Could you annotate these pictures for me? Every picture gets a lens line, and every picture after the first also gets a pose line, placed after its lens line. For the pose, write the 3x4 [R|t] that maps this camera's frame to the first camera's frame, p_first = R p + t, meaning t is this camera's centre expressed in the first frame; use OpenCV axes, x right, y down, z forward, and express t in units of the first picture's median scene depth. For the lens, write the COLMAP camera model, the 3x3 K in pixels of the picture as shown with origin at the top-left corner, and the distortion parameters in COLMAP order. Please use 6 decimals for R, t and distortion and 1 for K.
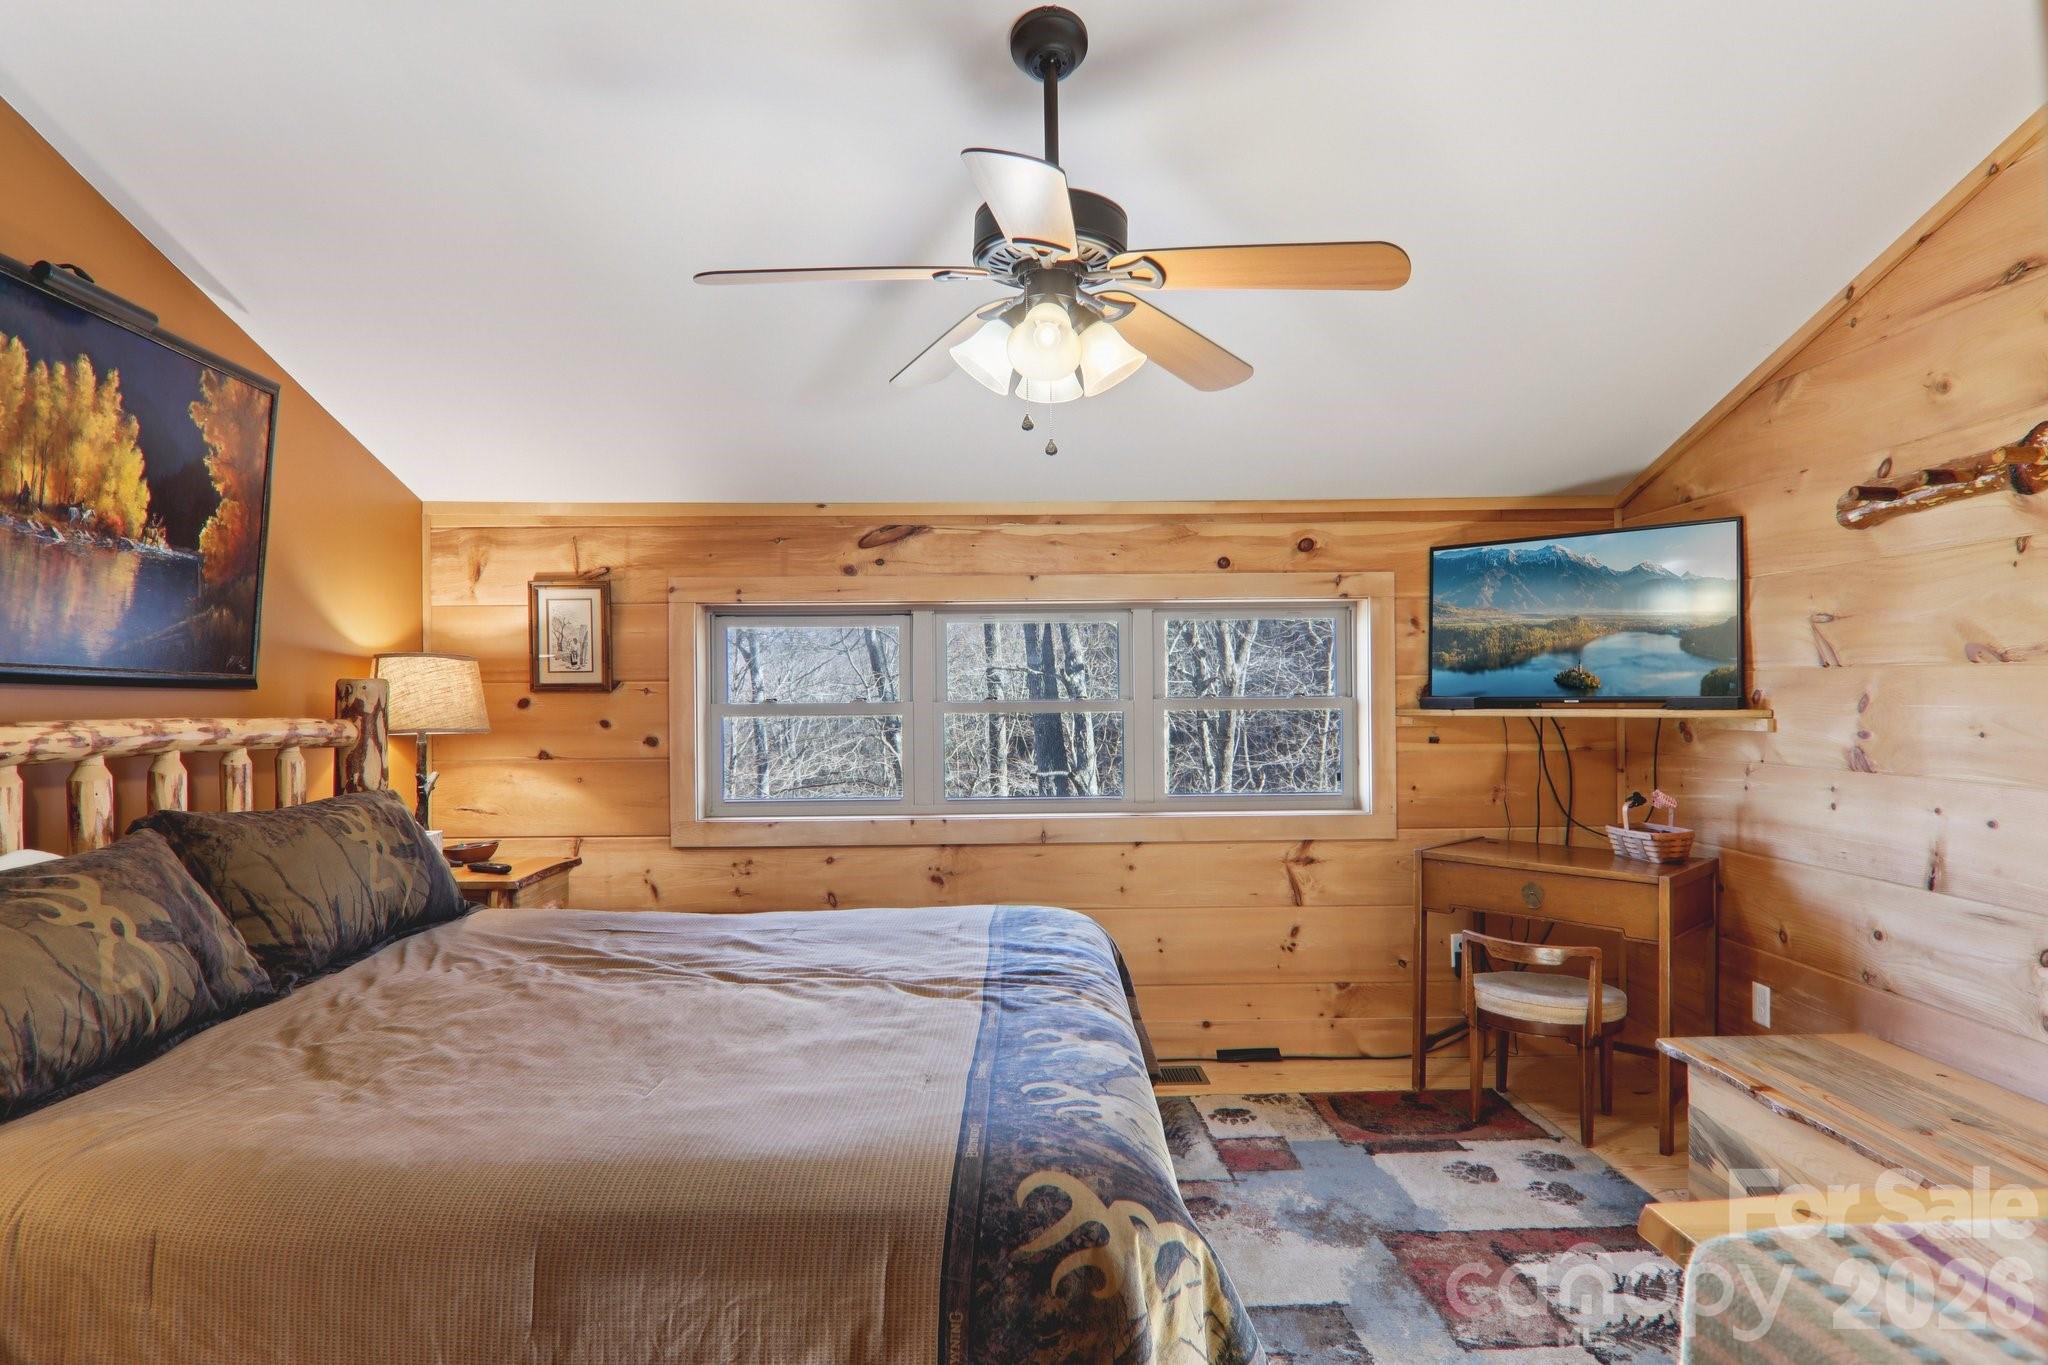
lens RADIAL K [[1138.8, 0, 1013.4], [0, 1138.8, 687.8], [0, 0, 1]] dist [0.014695, -0.021755]
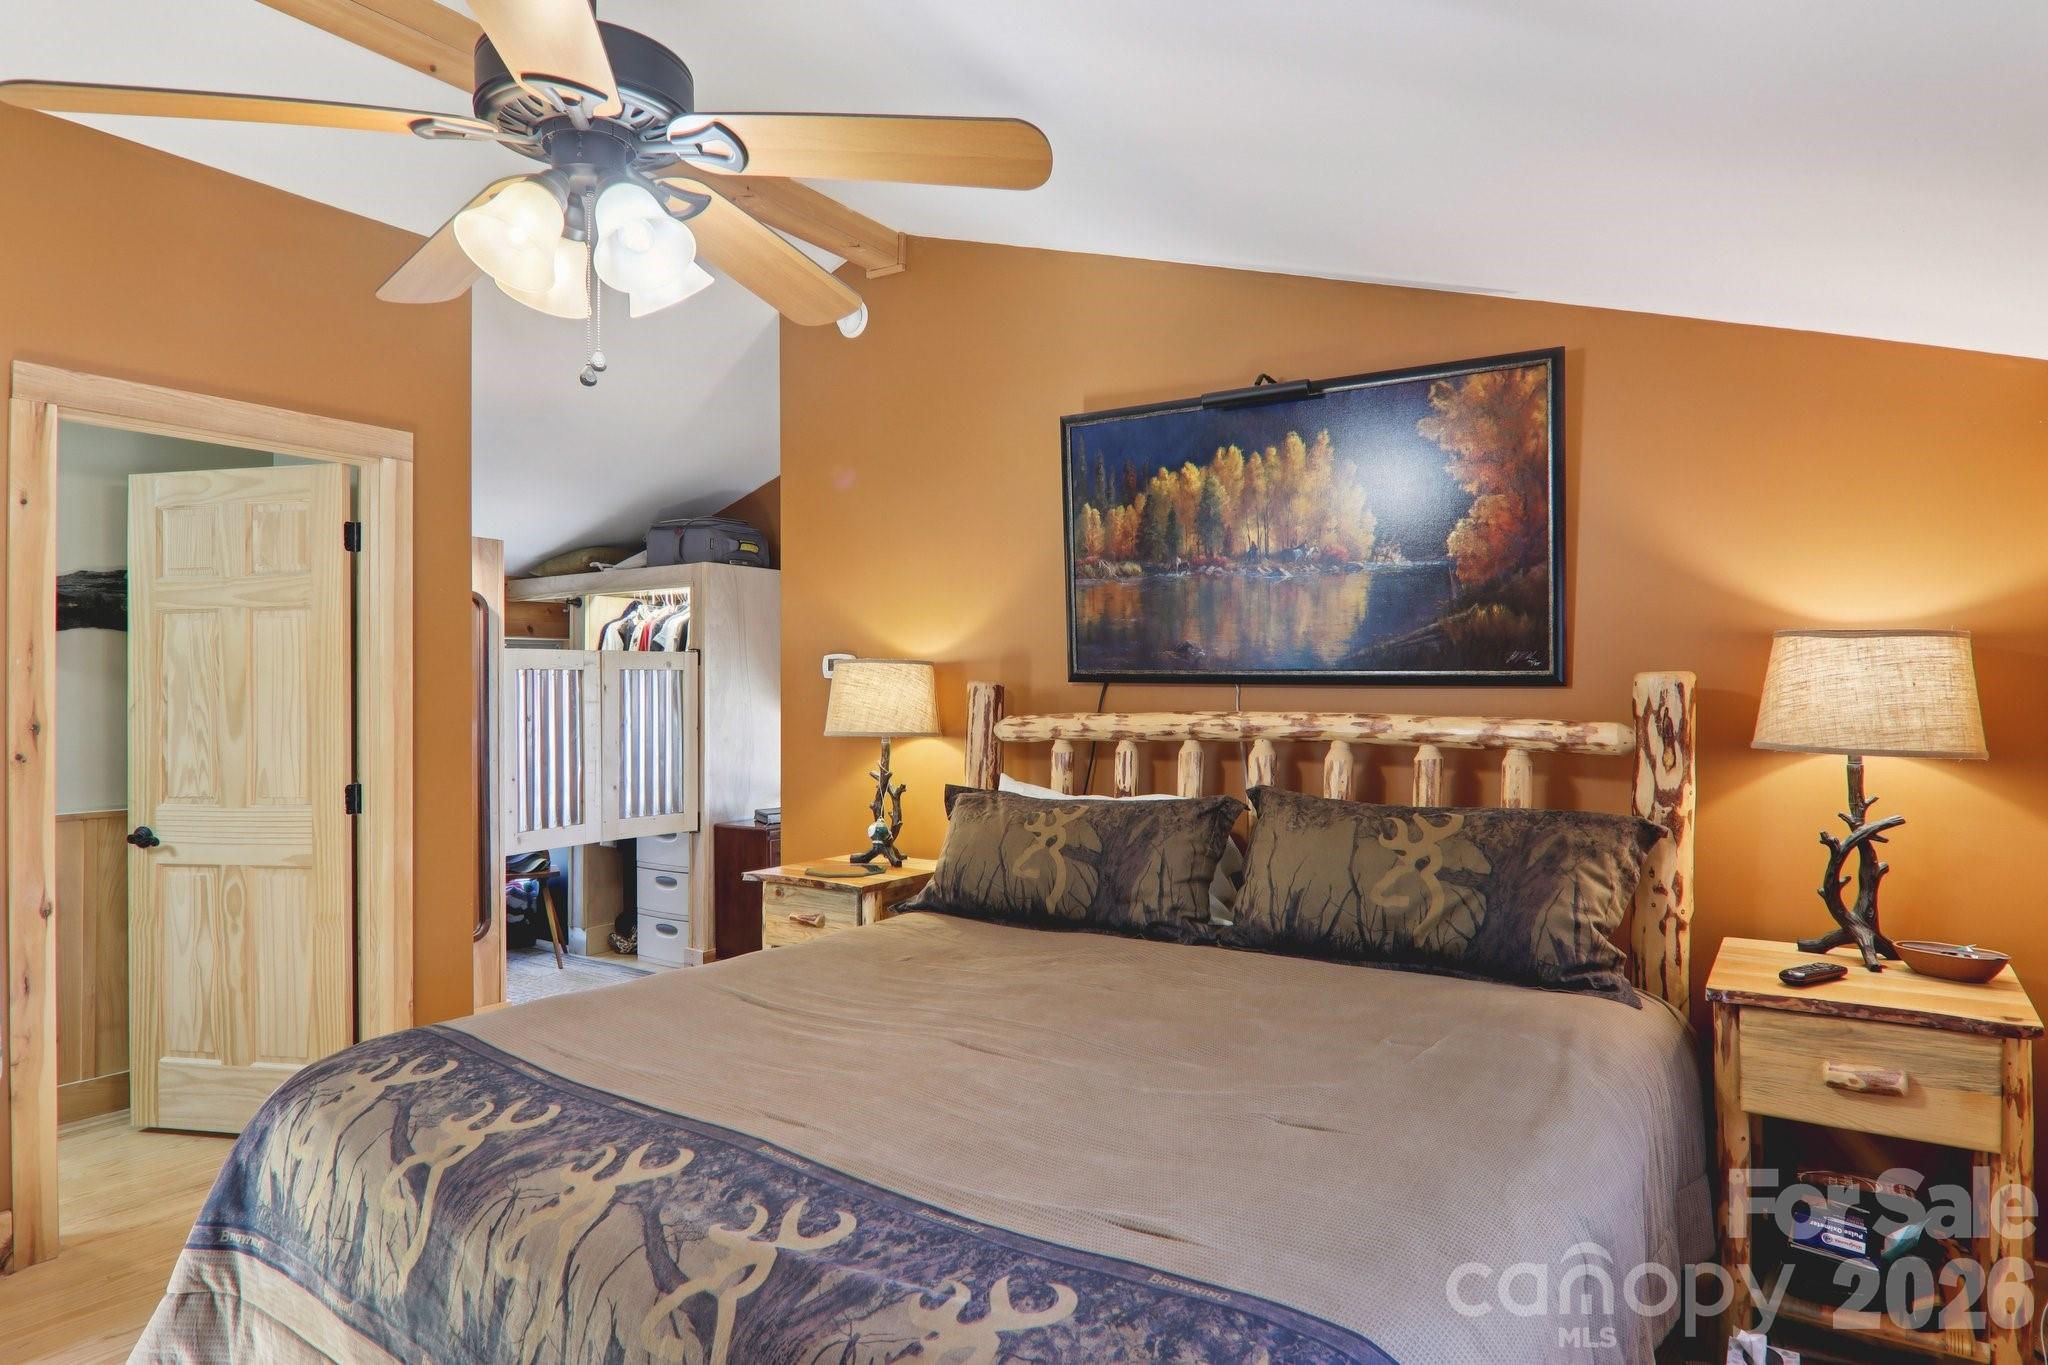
lens RADIAL K [[1143.6, 0, 1039.5], [0, 1143.6, 674.7], [0, 0, 1]] dist [0.003565, -0.021940]
pose [[-0.565556, -0.006750, -0.824683, 0.361021], [0.009170, 0.999853, -0.014473, 0.001598], [0.824659, -0.015748, -0.565411, 1.271132]]
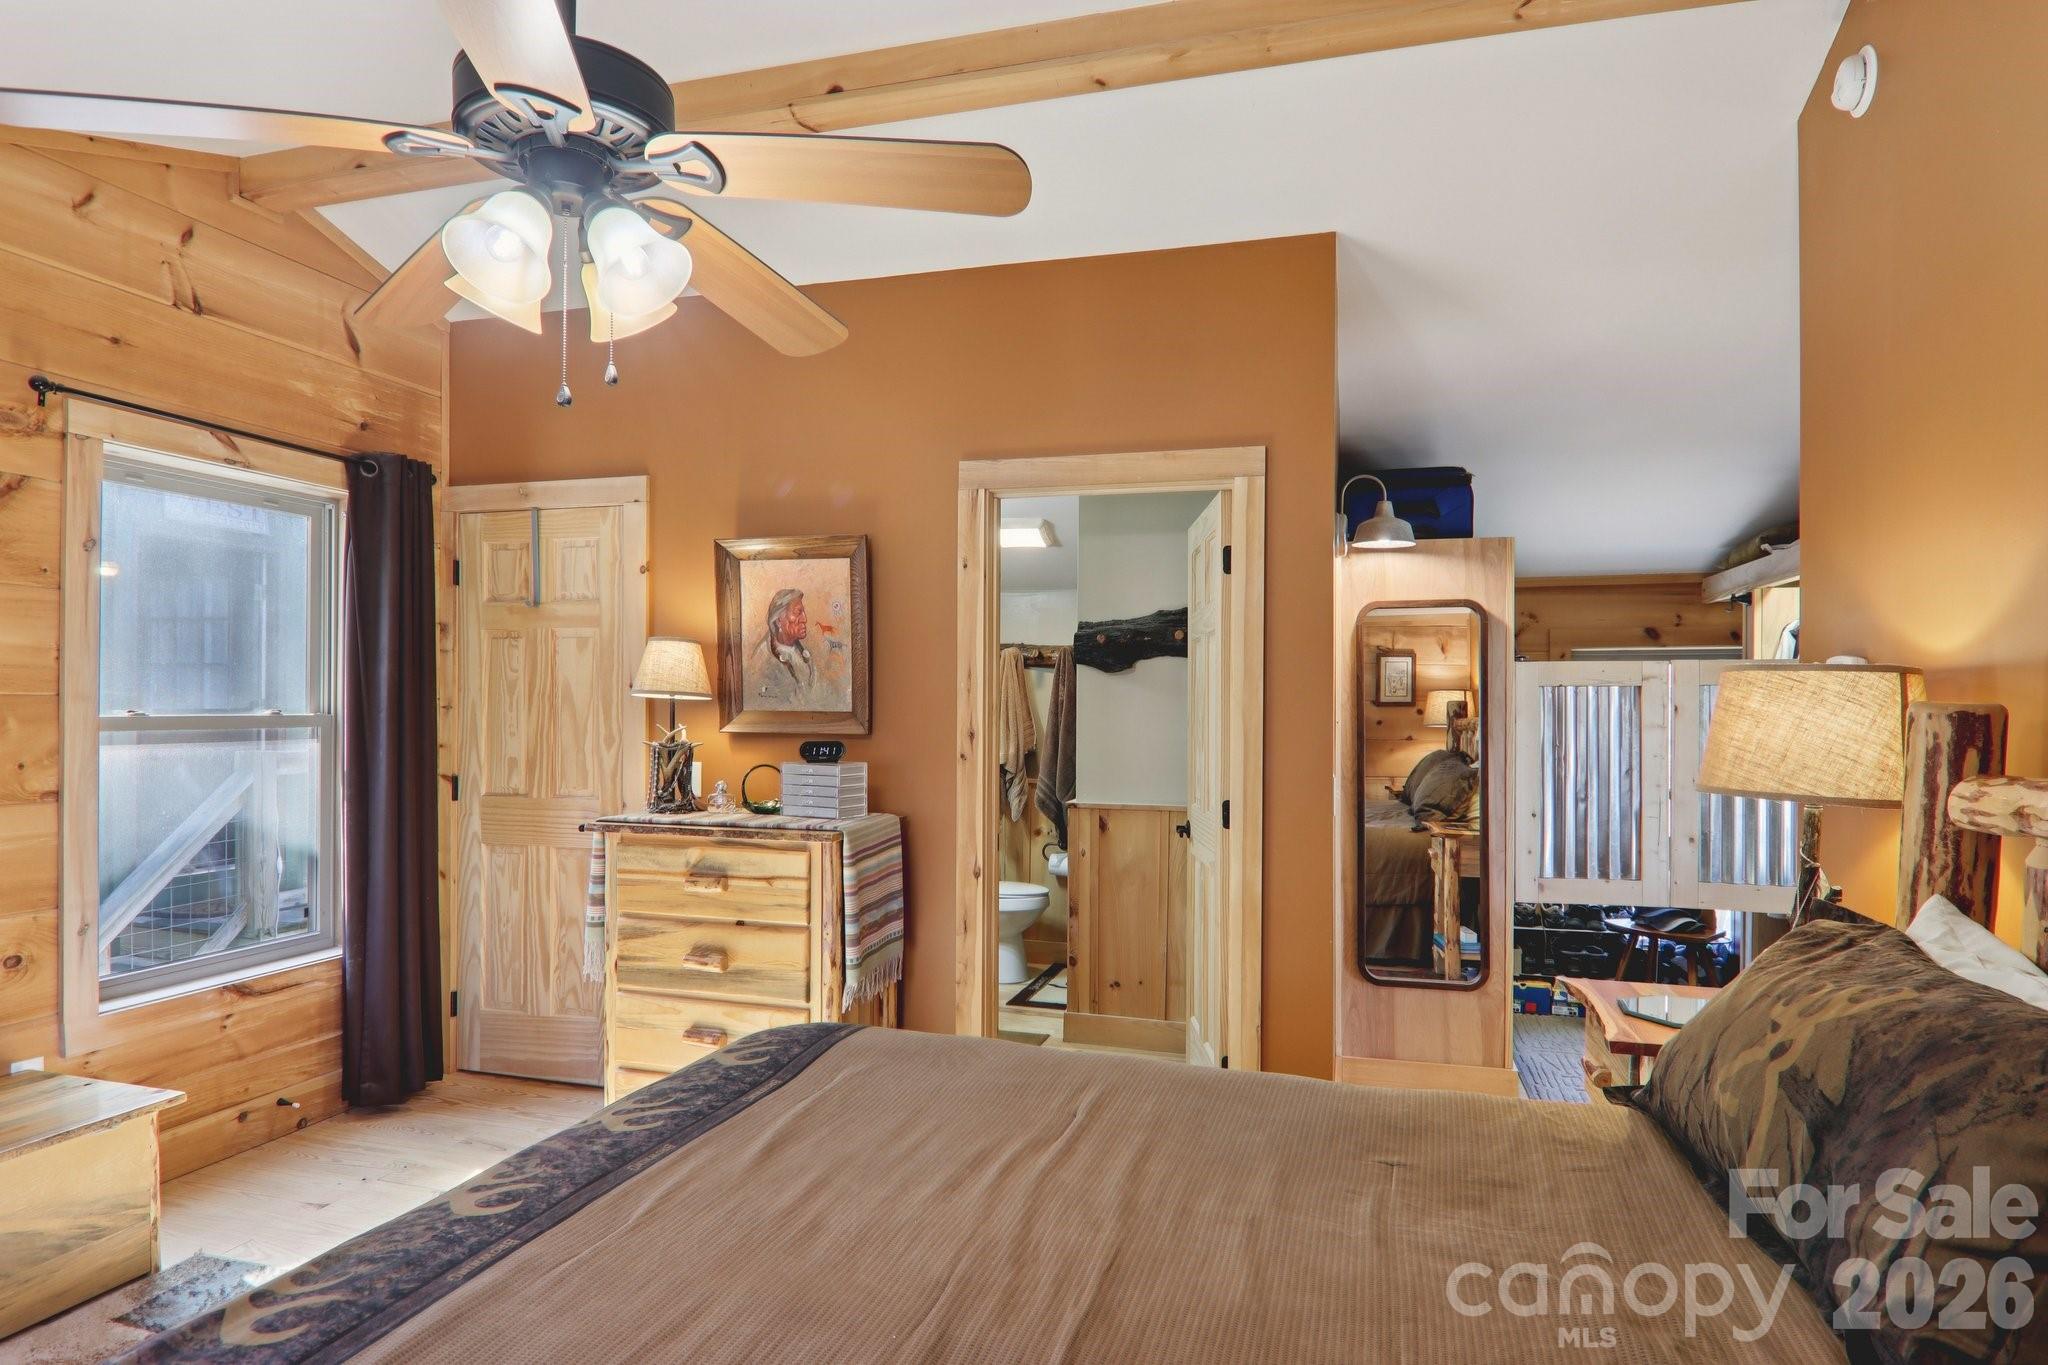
lens RADIAL K [[1138.8, 0, 1013.4], [0, 1138.8, 687.8], [0, 0, 1]] dist [0.014695, -0.021755]
pose [[-0.956883, -0.001340, 0.290471, -0.350317], [-0.007340, 0.999782, -0.019568, -0.002519], [-0.290381, -0.020856, -0.956684, 1.245712]]
